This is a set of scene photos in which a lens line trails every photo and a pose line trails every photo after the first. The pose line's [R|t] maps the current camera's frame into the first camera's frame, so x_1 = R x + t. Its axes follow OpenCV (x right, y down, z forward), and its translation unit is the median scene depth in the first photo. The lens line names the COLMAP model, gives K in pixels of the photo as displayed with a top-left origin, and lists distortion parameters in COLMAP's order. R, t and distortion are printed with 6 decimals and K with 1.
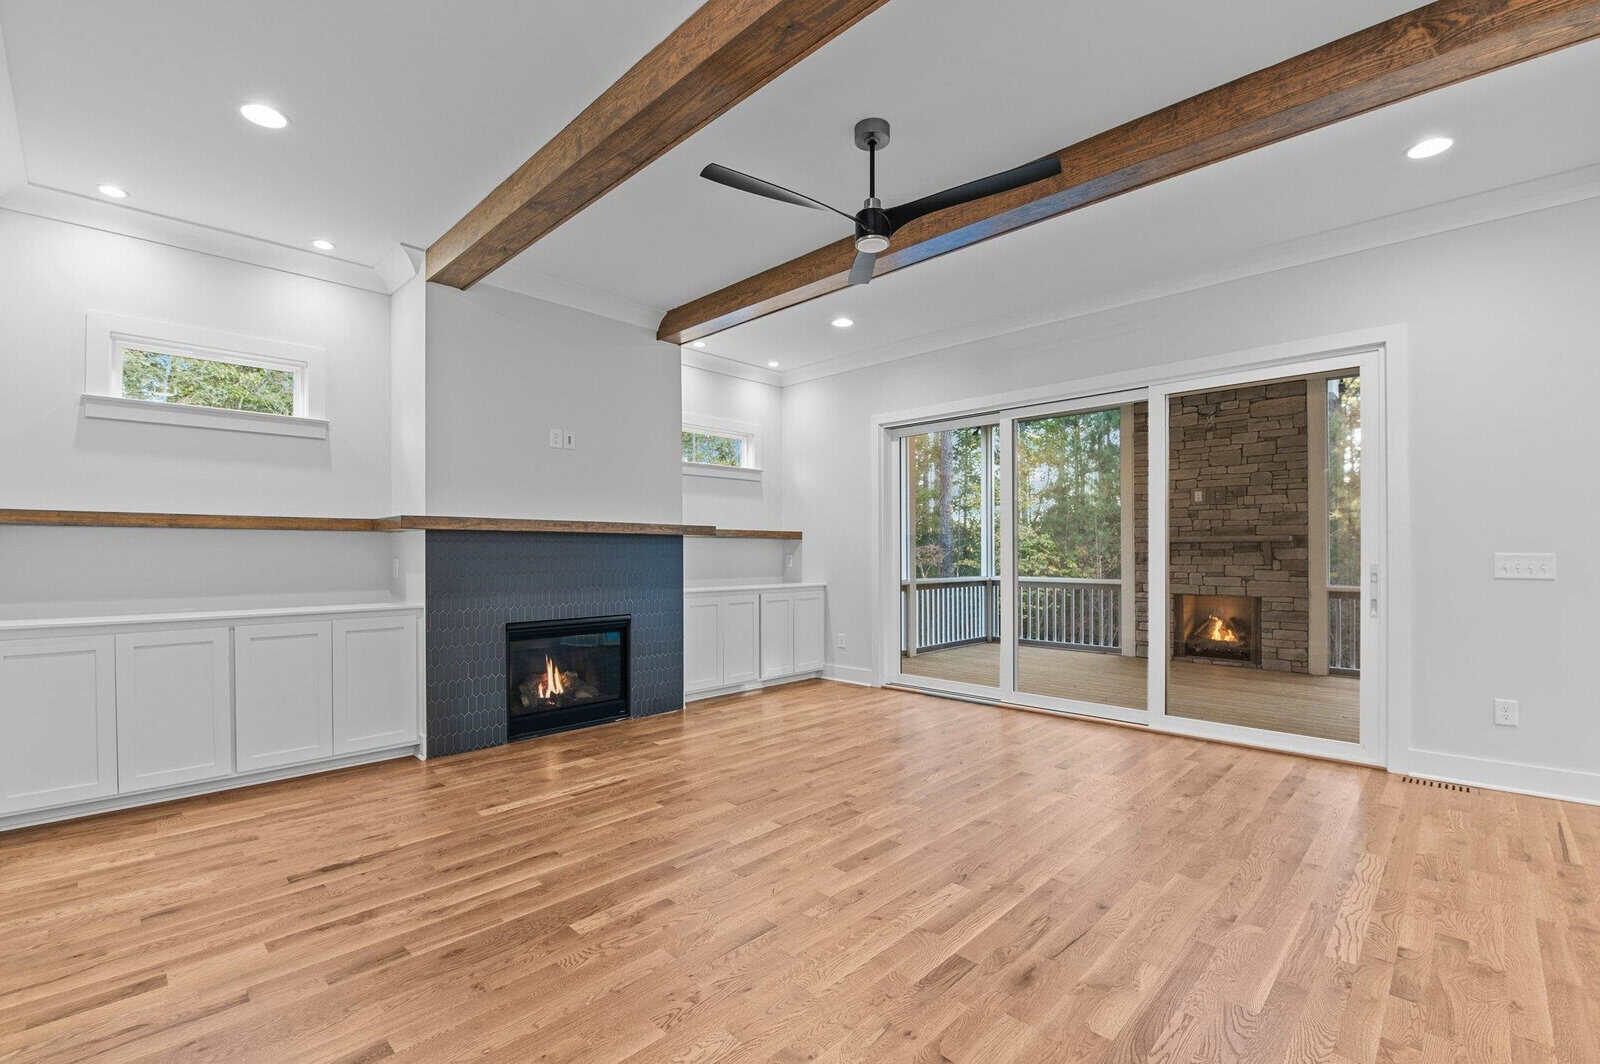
lens RADIAL K [[692.2, 0, 794.0], [0, 692.2, 556.0], [0, 0, 1]] dist [-0.010821, -0.002718]
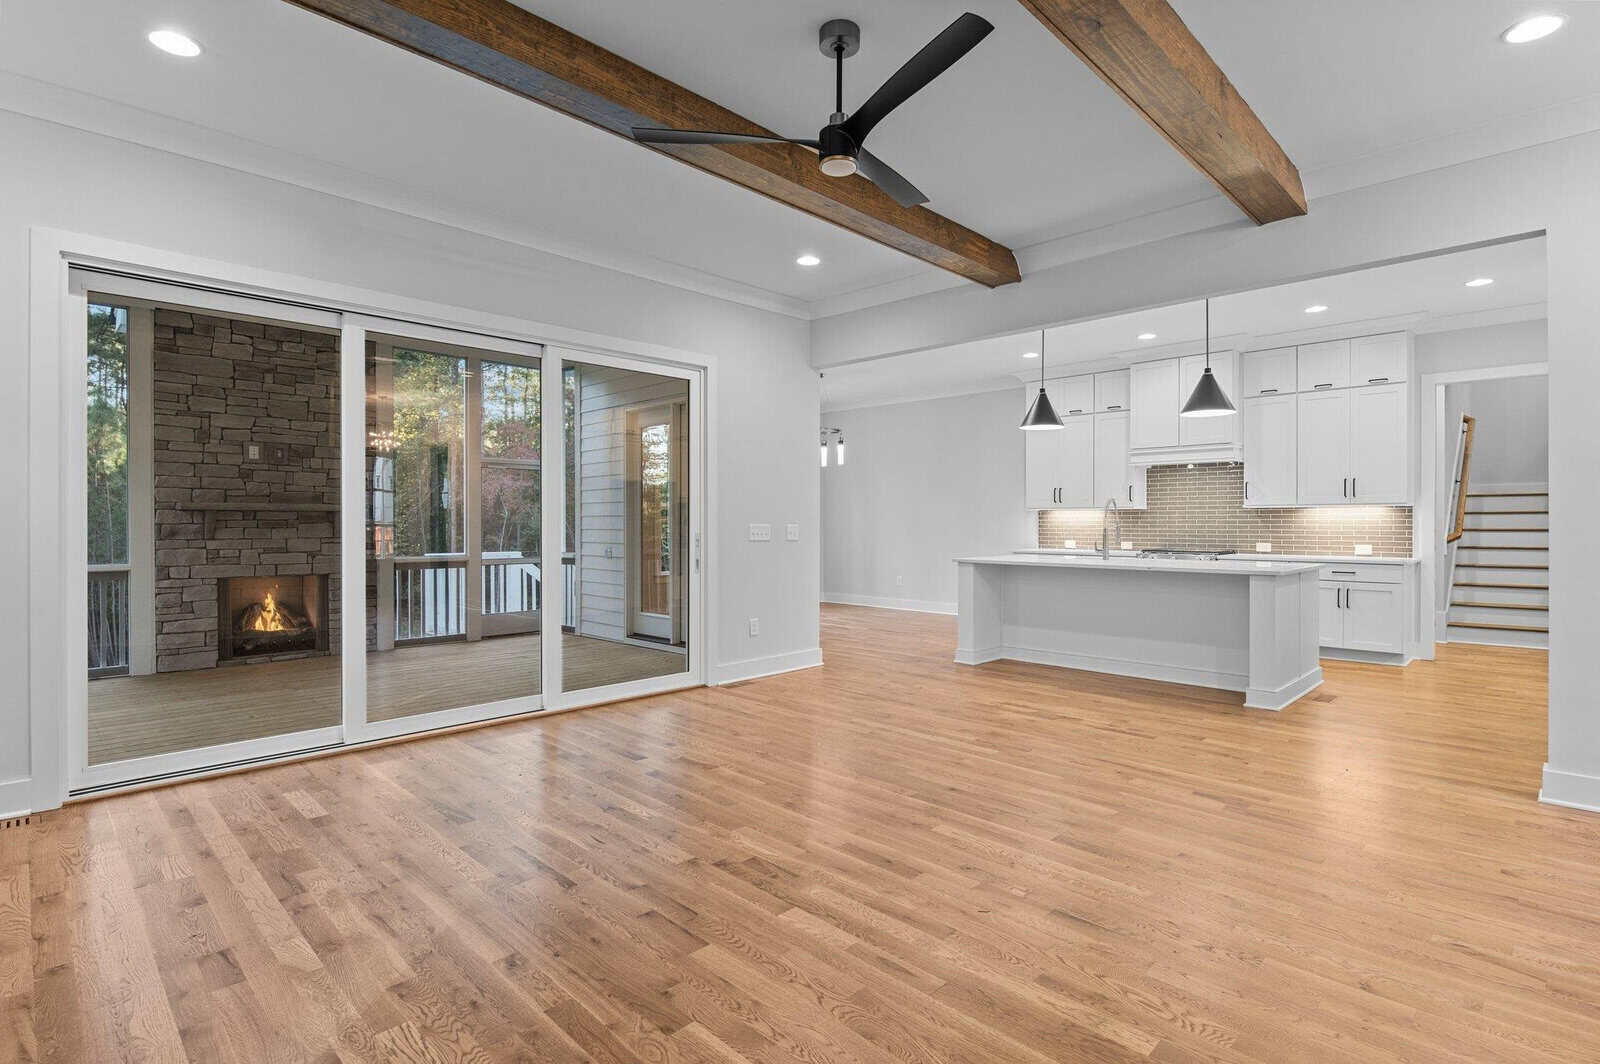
lens RADIAL K [[780.1, 0, 801.9], [0, 780.1, 524.8], [0, 0, 1]] dist [0.000883, -0.000946]
pose [[0.002771, -0.000086, 0.999996, -0.568187], [0.003226, 0.999995, 0.000077, -0.002669], [-0.999991, 0.003226, 0.002771, 0.684597]]
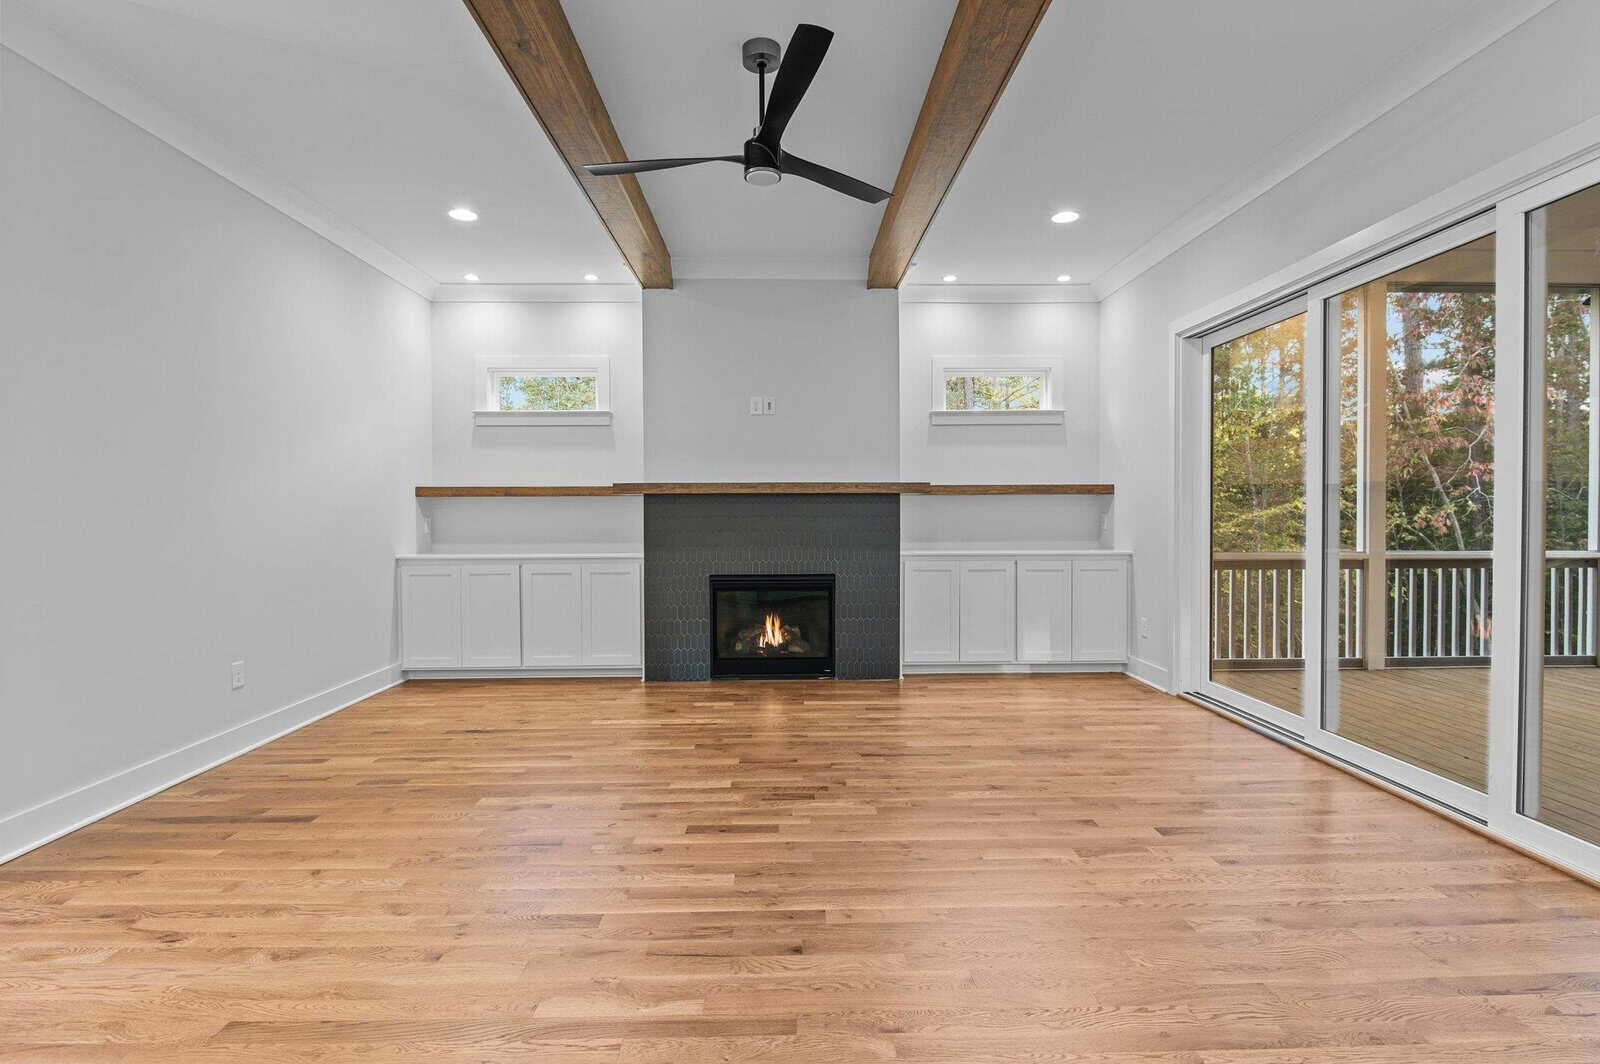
lens RADIAL K [[780.1, 0, 799.4], [0, 780.1, 531.8], [0, 0, 1]] dist [0.000883, -0.000946]
pose [[0.716463, 0.016276, -0.697435, 0.576649], [-0.000473, 0.999739, 0.022846, -0.002845], [0.697625, -0.016038, 0.716284, 0.185247]]
